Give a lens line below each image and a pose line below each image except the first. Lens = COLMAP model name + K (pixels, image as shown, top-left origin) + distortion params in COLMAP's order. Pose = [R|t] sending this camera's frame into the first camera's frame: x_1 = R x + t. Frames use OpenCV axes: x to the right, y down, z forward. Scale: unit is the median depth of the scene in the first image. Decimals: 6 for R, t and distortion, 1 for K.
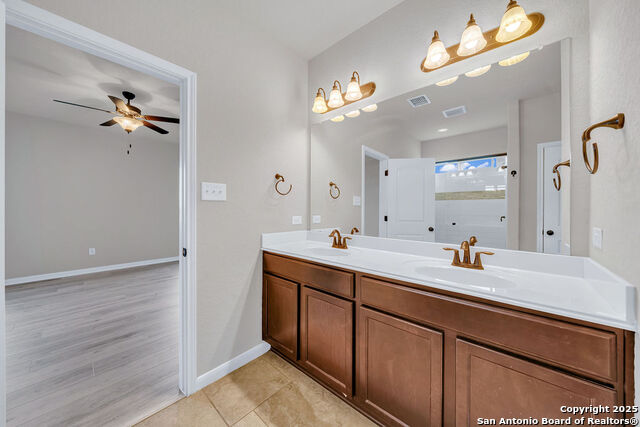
lens RADIAL K [[224.4, 0, 317.0], [0, 224.4, 211.5], [0, 0, 1]] dist [0.001004, 0.000056]
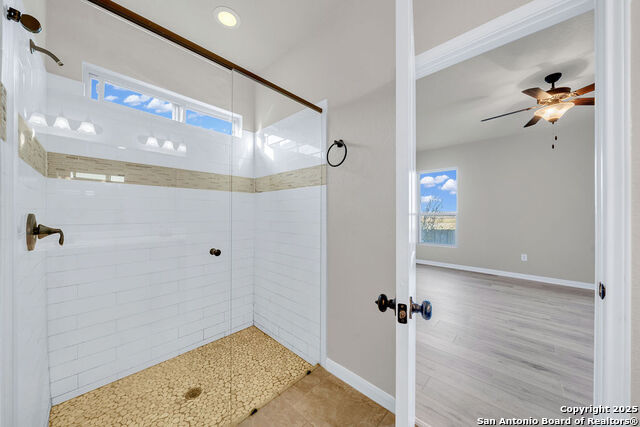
lens RADIAL K [[224.4, 0, 317.0], [0, 224.4, 211.5], [0, 0, 1]] dist [0.001004, 0.000056]
pose [[-0.010283, -0.013199, -0.999860, -0.001312], [-0.015552, 0.999794, -0.013039, 0.003371], [0.999826, 0.015416, -0.010487, 0.144229]]
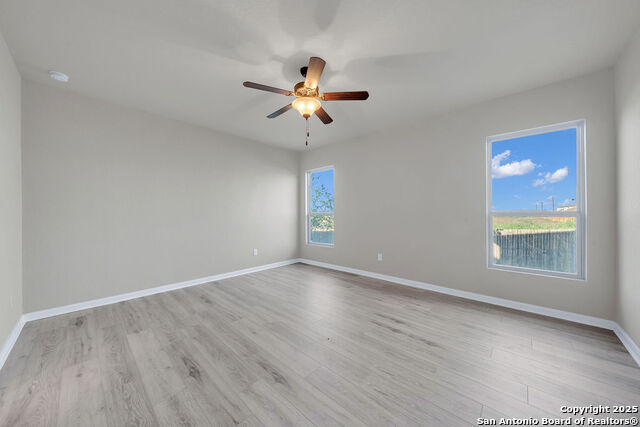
lens RADIAL K [[220.7, 0, 313.8], [0, 220.7, 212.1], [0, 0, 1]] dist [-0.008249, 0.000106]
pose [[-0.016770, -0.012784, -0.999778, -0.055889], [-0.010404, 0.999866, -0.012611, -0.006155], [0.999805, 0.010190, -0.016901, 1.094747]]
